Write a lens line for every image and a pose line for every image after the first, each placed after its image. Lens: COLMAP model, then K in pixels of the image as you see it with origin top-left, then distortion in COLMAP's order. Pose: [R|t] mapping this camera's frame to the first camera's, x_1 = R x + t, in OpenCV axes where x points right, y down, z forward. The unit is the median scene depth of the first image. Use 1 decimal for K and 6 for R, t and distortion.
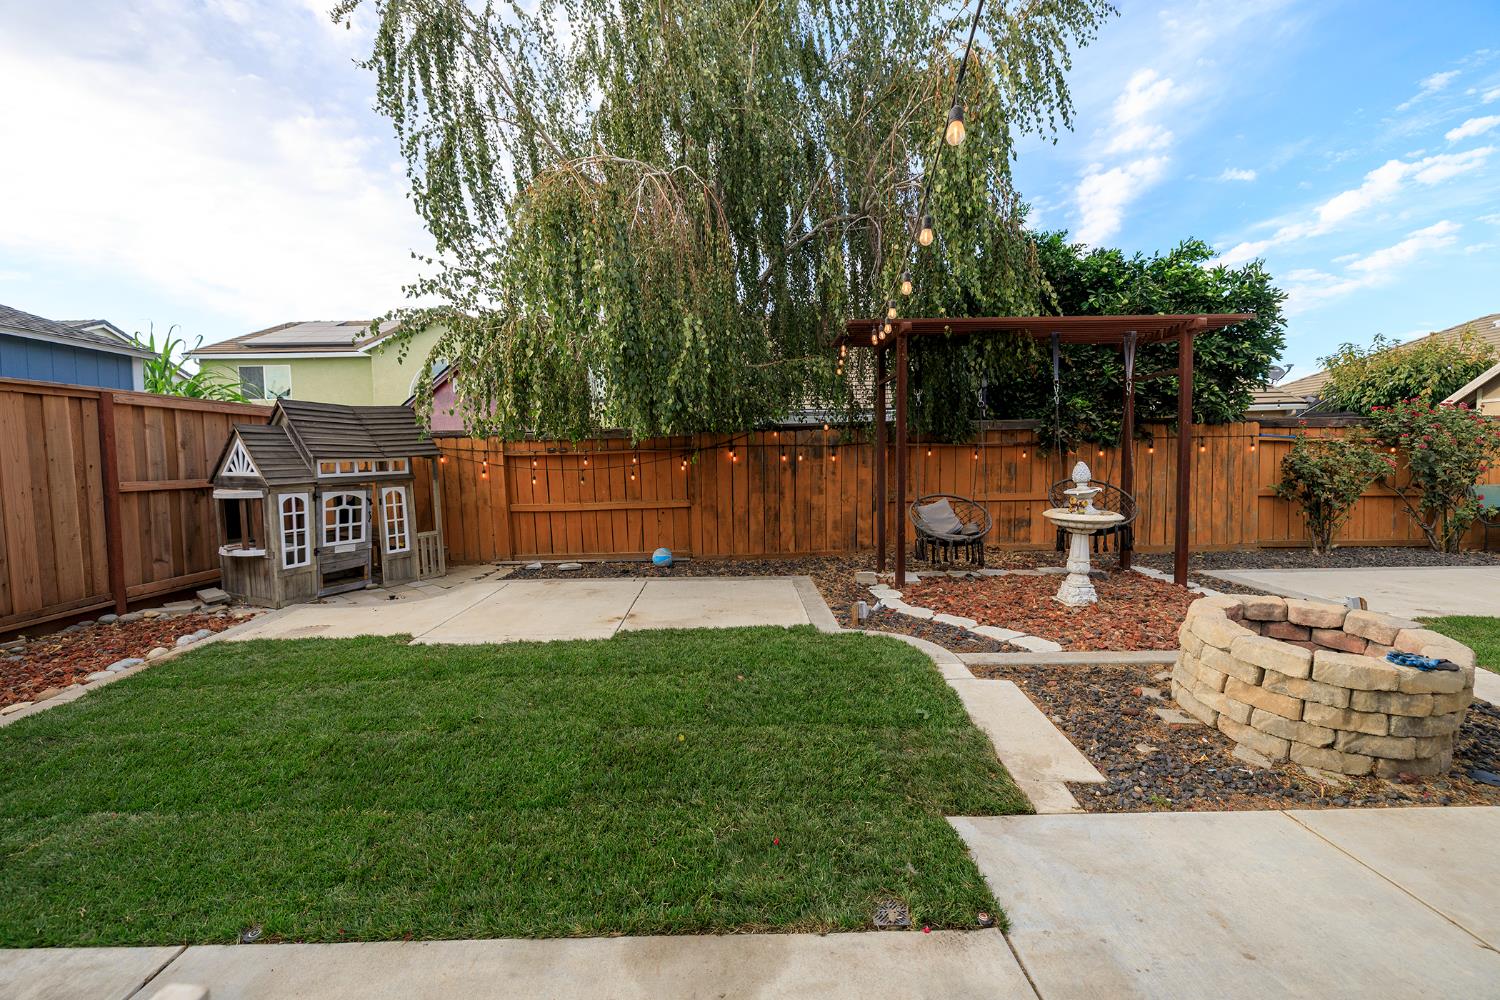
lens RADIAL K [[627.7, 0, 745.0], [0, 627.7, 490.7], [0, 0, 1]] dist [0.001643, -0.000212]
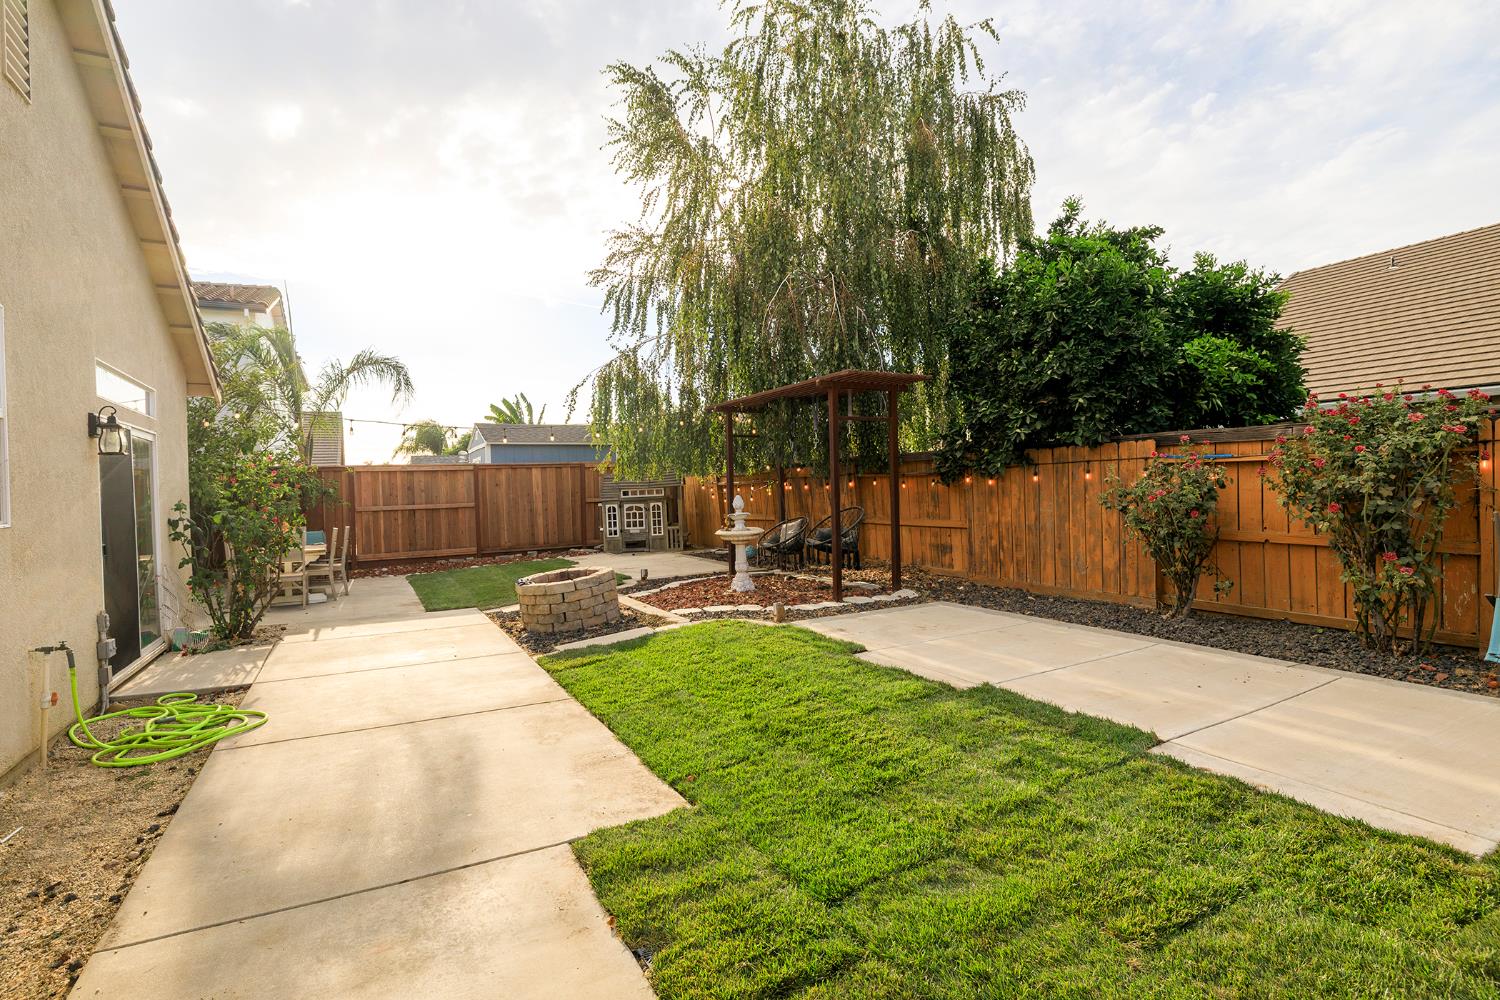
lens RADIAL K [[729.5, 0, 746.6], [0, 729.5, 497.0], [0, 0, 1]] dist [-0.001887, 0.002490]
pose [[0.461983, 0.013183, -0.886791, 1.495103], [-0.021790, 0.999756, 0.003511, -0.034443], [0.886621, 0.017701, 0.462158, 0.165723]]
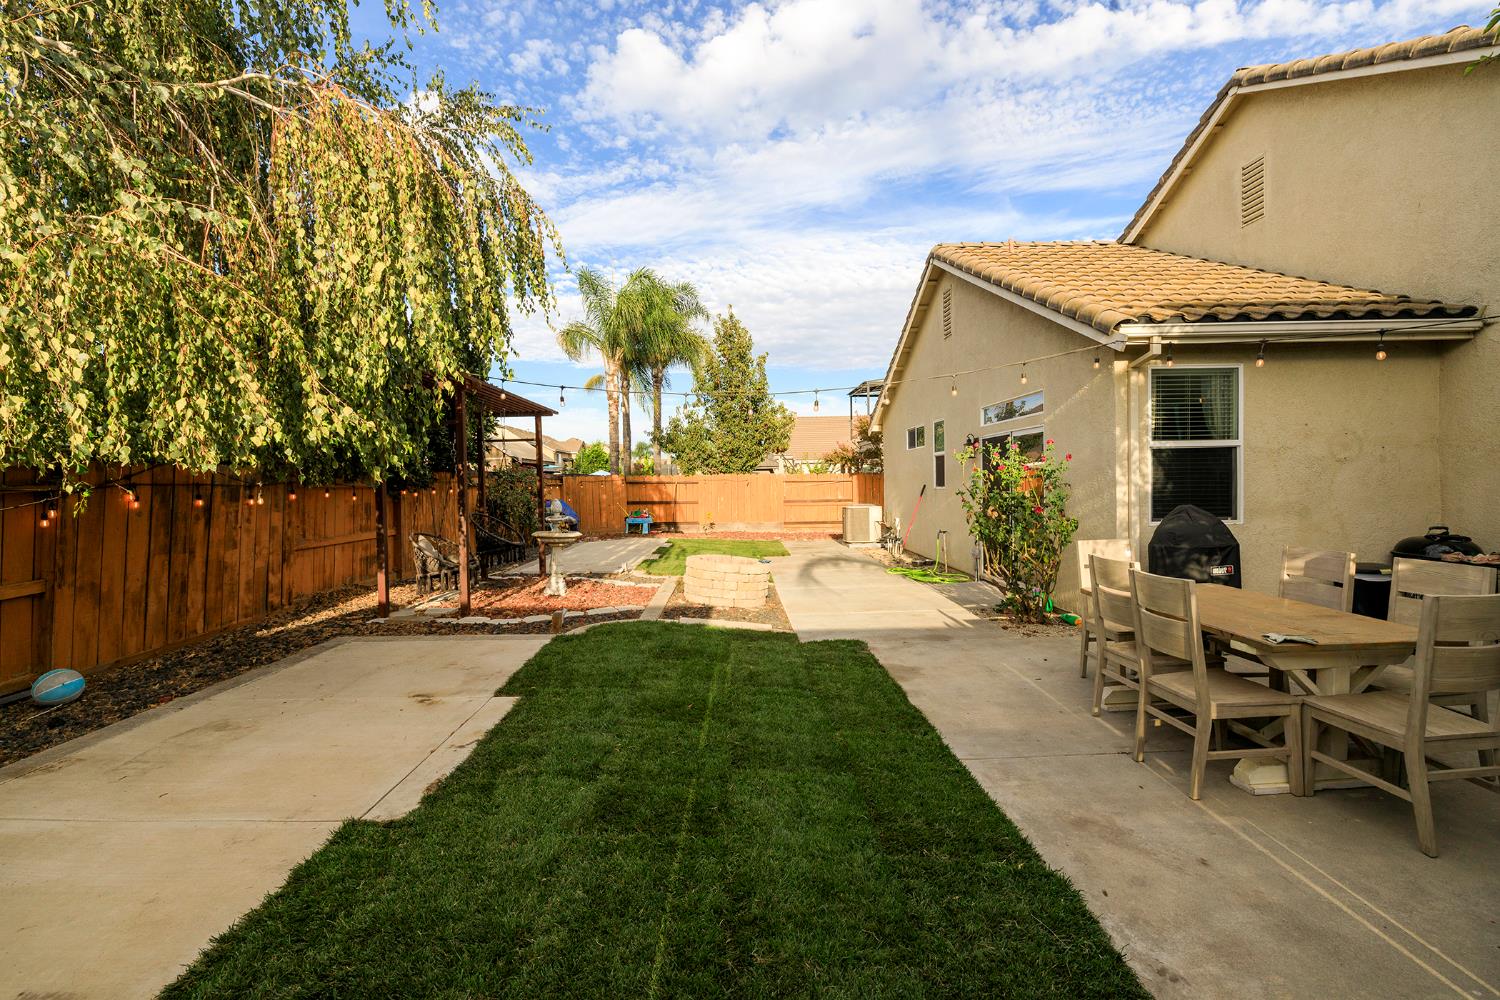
lens RADIAL K [[627.7, 0, 749.4], [0, 627.7, 499.4], [0, 0, 1]] dist [0.001643, -0.000212]
pose [[-0.021978, -0.011410, 0.999693, -0.712432], [0.063412, 0.997906, 0.012783, -0.025968], [-0.997745, 0.063673, -0.021208, 0.413069]]
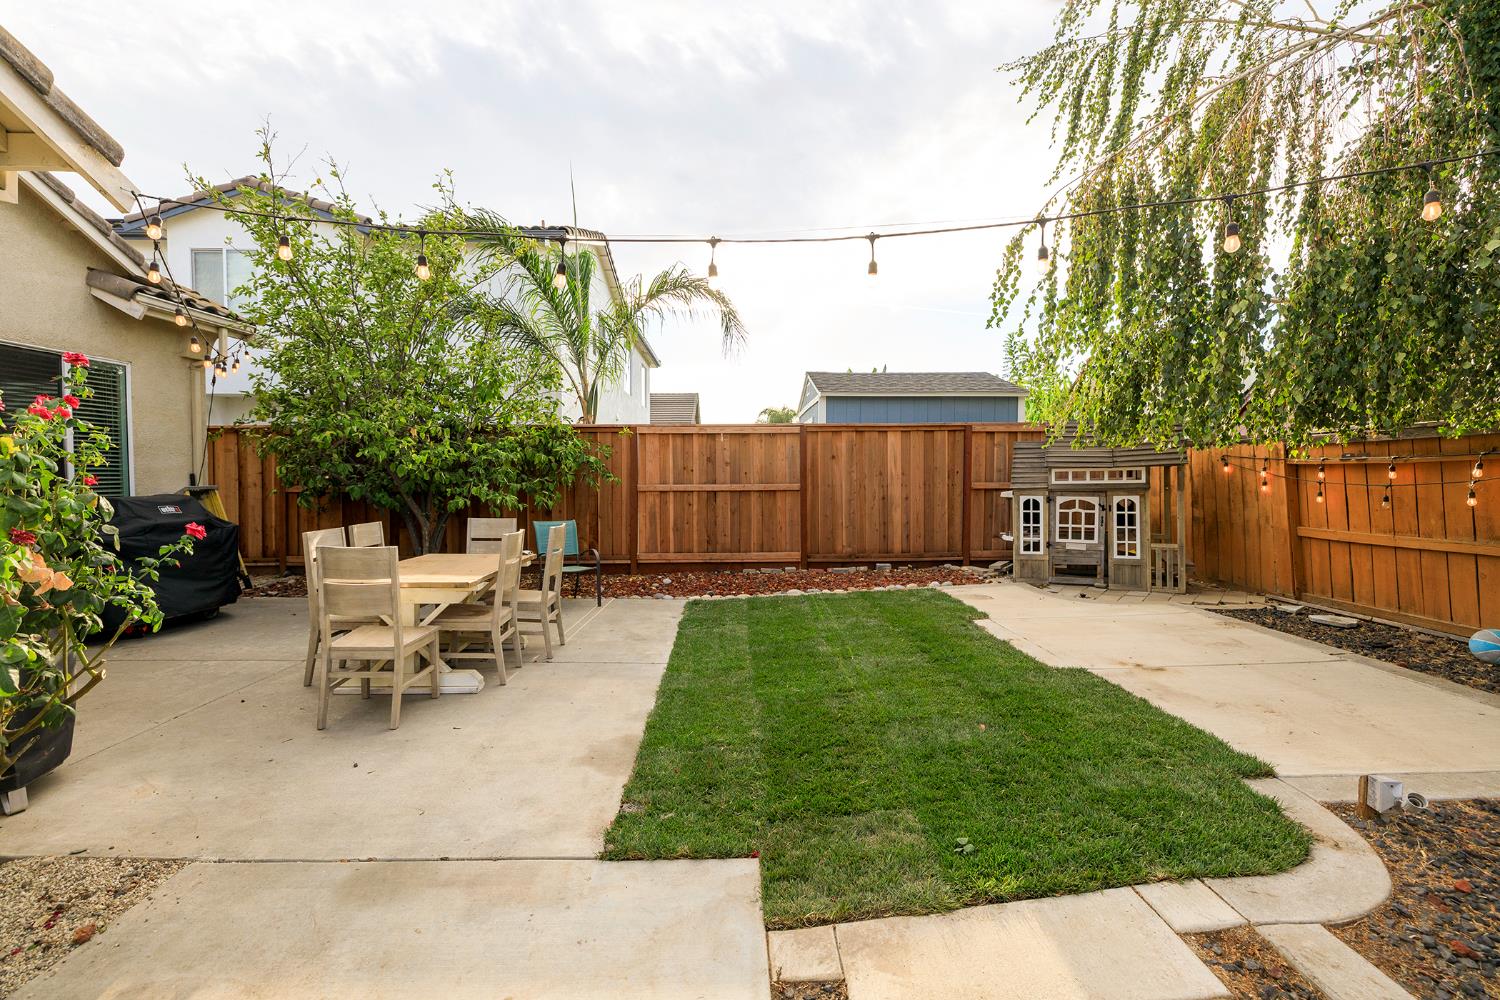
lens RADIAL K [[627.7, 0, 742.9], [0, 627.7, 492.4], [0, 0, 1]] dist [0.001643, -0.000212]
pose [[0.010106, 0.045469, -0.998915, 0.428740], [-0.047026, 0.997882, 0.044947, -0.025062], [0.998843, 0.046521, 0.012223, 0.324720]]
